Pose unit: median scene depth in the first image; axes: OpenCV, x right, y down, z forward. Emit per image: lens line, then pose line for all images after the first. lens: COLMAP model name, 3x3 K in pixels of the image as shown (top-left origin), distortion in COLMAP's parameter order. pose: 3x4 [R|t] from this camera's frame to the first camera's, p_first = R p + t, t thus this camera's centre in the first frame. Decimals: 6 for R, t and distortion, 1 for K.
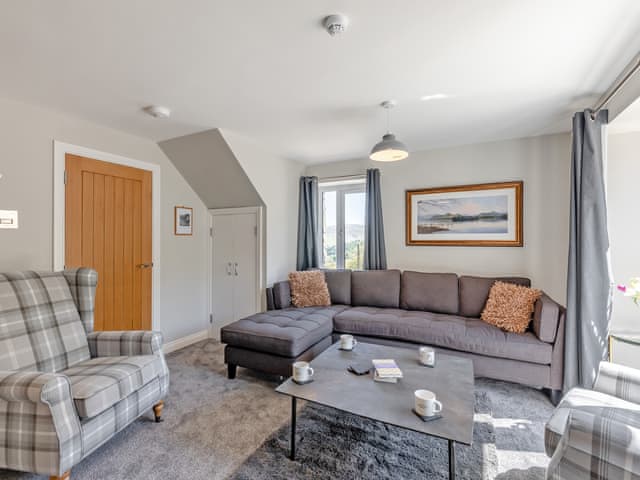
lens RADIAL K [[306.7, 0, 310.9], [0, 306.7, 231.6], [0, 0, 1]] dist [0.002998, 0.000705]
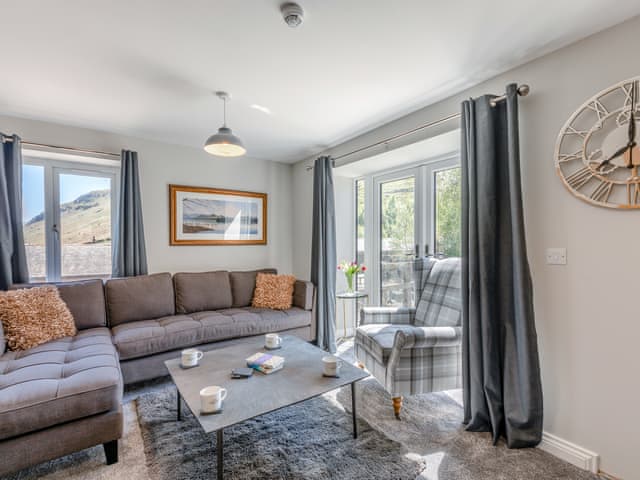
lens RADIAL K [[309.9, 0, 320.0], [0, 309.9, 240.0], [0, 0, 1]] dist [0.001643, 0.000243]
pose [[0.442650, 0.002814, 0.896690, -0.335884], [-0.021071, 0.999752, 0.007264, 0.013442], [-0.896447, -0.022109, 0.442599, 0.206440]]
